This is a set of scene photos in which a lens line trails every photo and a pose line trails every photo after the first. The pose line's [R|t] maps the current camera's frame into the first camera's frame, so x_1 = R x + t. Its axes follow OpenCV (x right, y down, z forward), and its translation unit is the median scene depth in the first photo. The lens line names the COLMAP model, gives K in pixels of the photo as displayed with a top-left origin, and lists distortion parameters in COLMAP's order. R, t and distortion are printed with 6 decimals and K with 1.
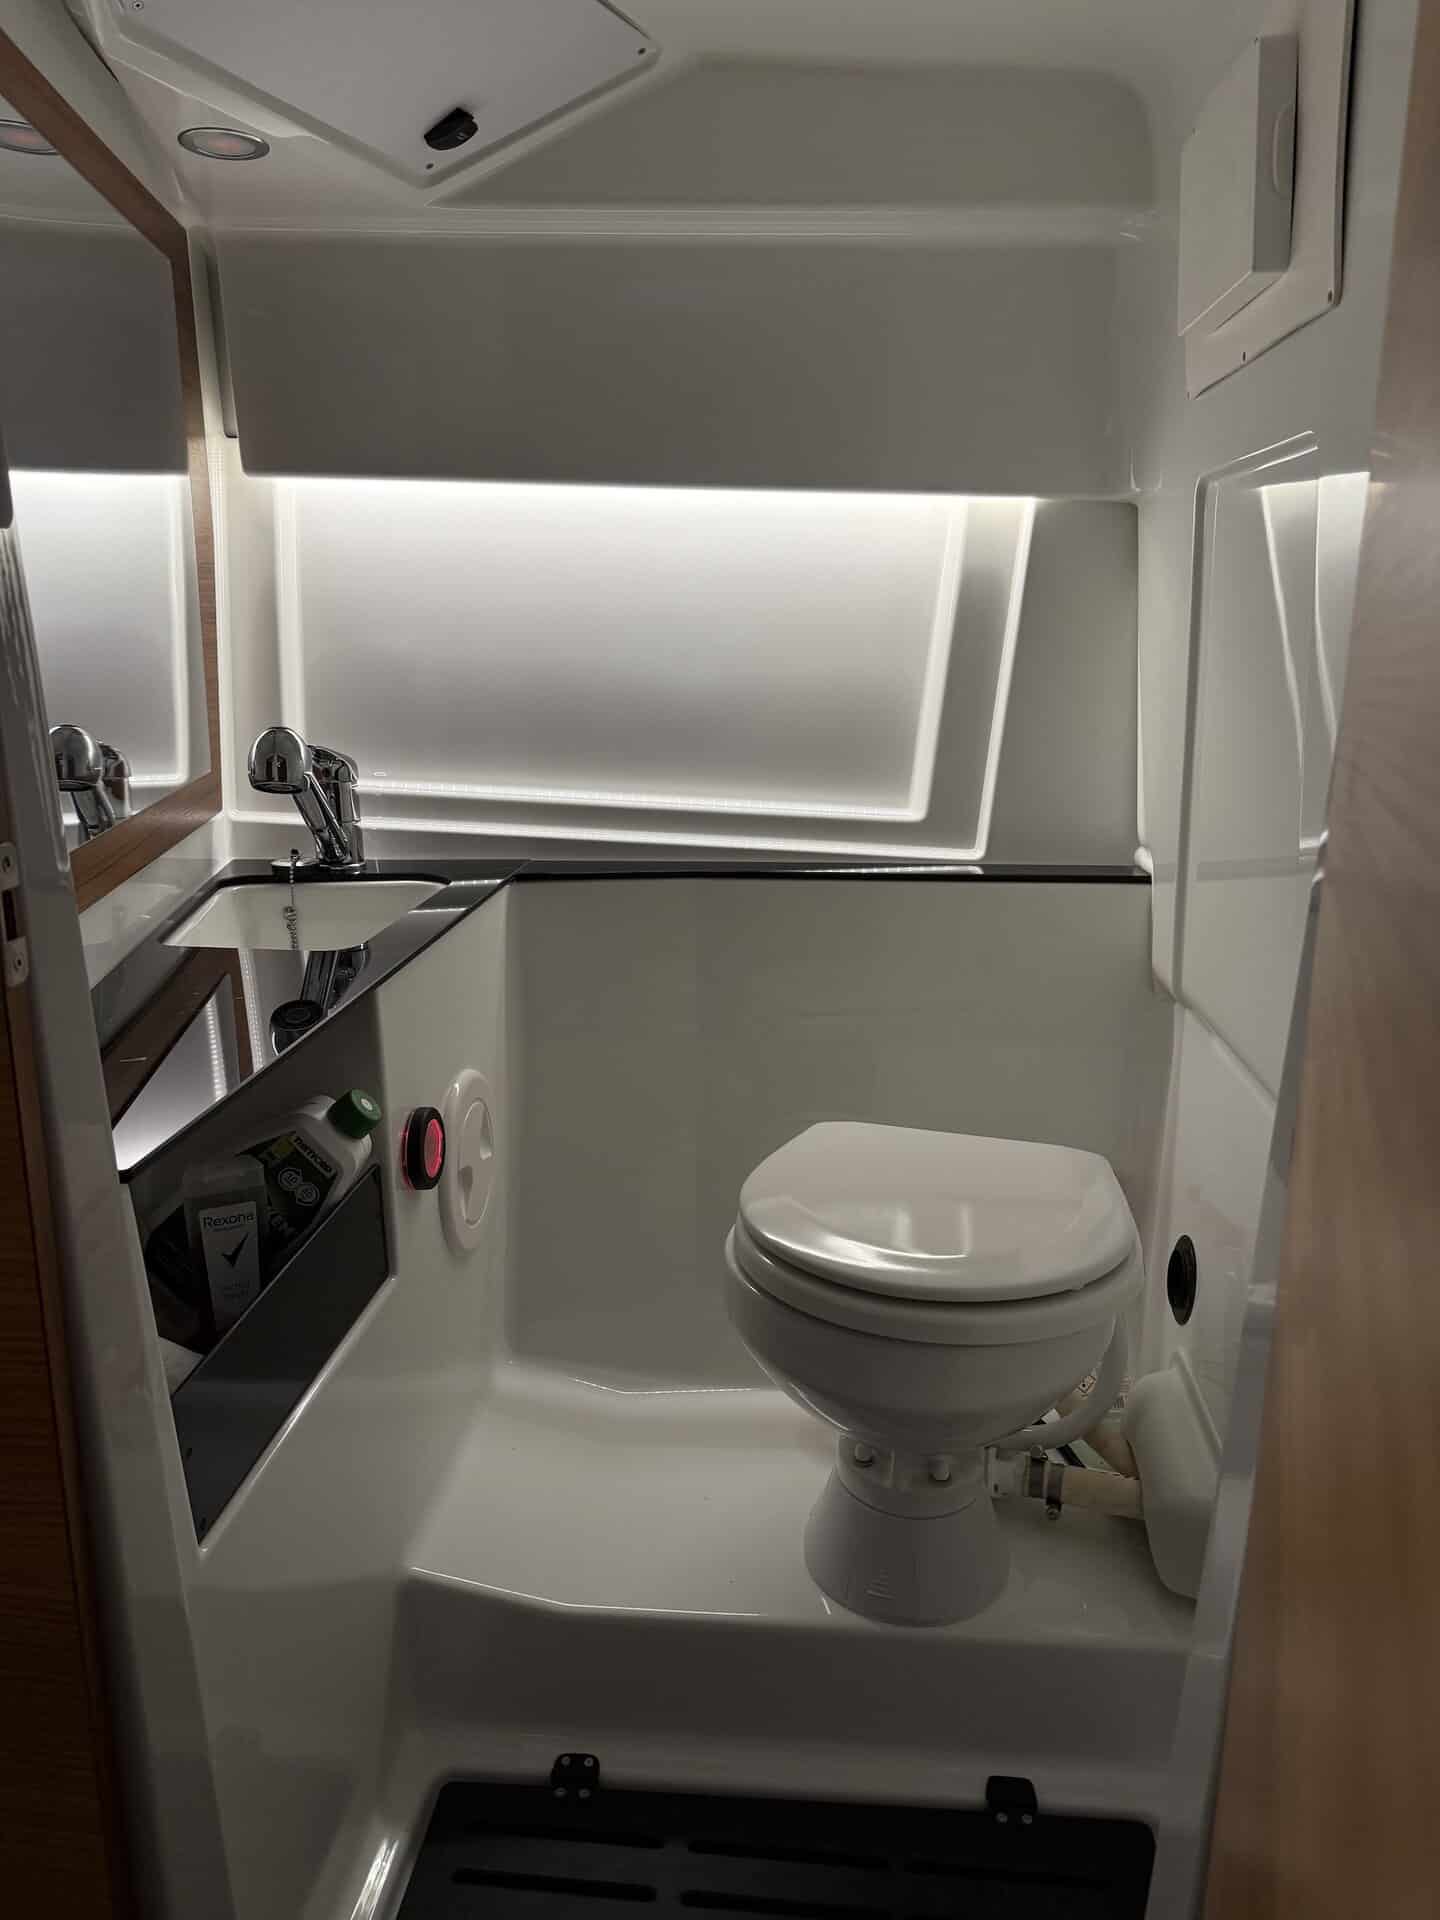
lens RADIAL K [[1309.6, 0, 701.9], [0, 1309.6, 959.2], [0, 0, 1]] dist [-0.000635, -0.001669]
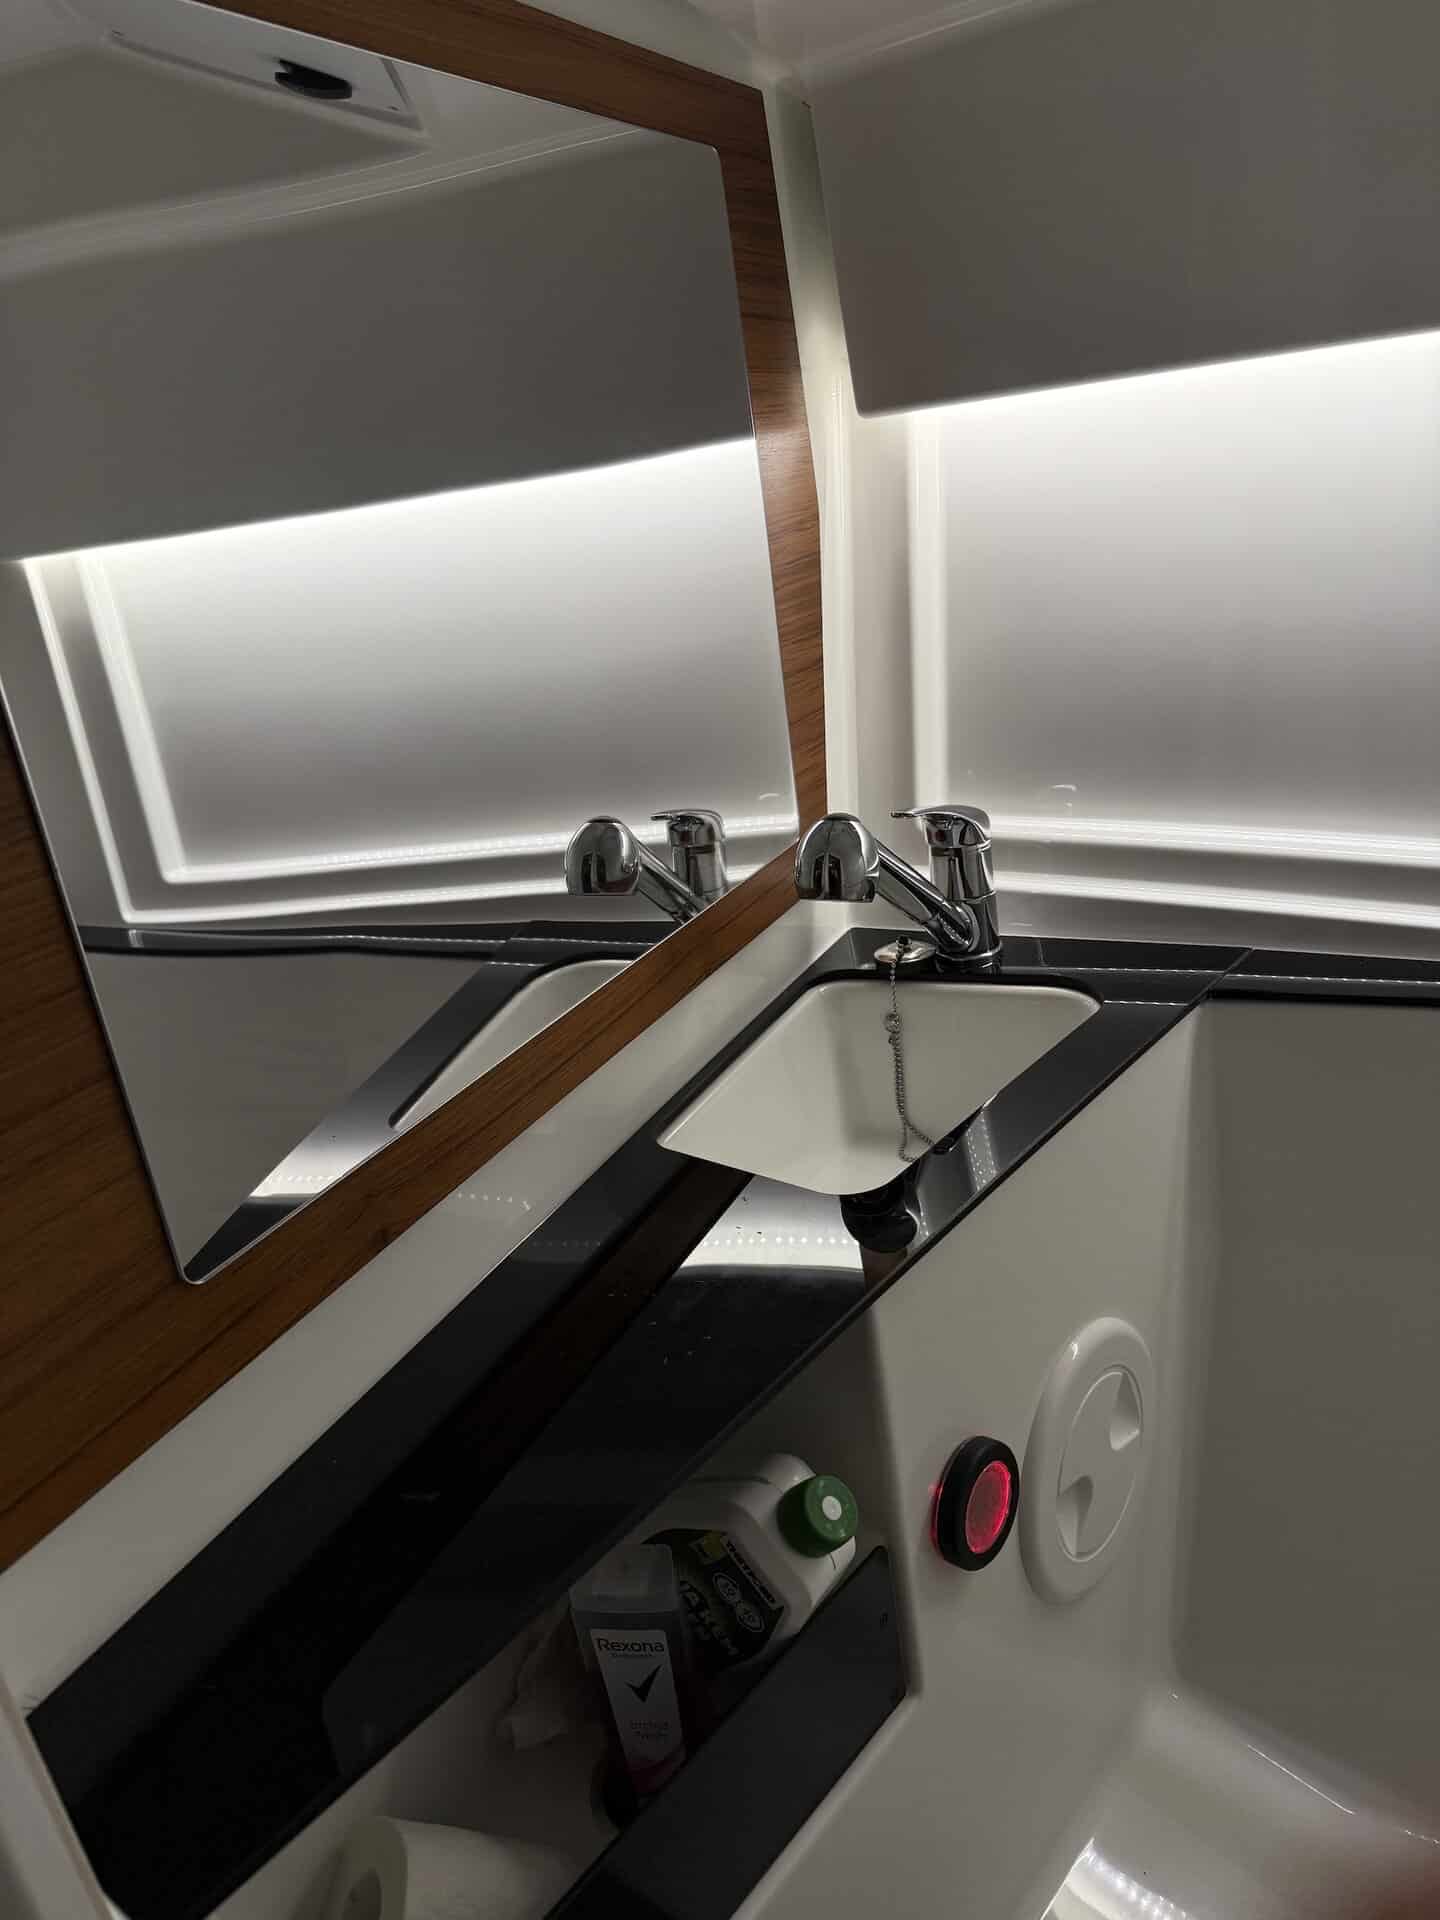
lens RADIAL K [[1309.6, 0, 701.9], [0, 1309.6, 959.2], [0, 0, 1]] dist [-0.000635, -0.001669]
pose [[0.808196, 0.055955, -0.586249, 0.040356], [0.014604, 0.993266, 0.114935, -0.179948], [0.588732, -0.101451, 0.801936, 0.377979]]
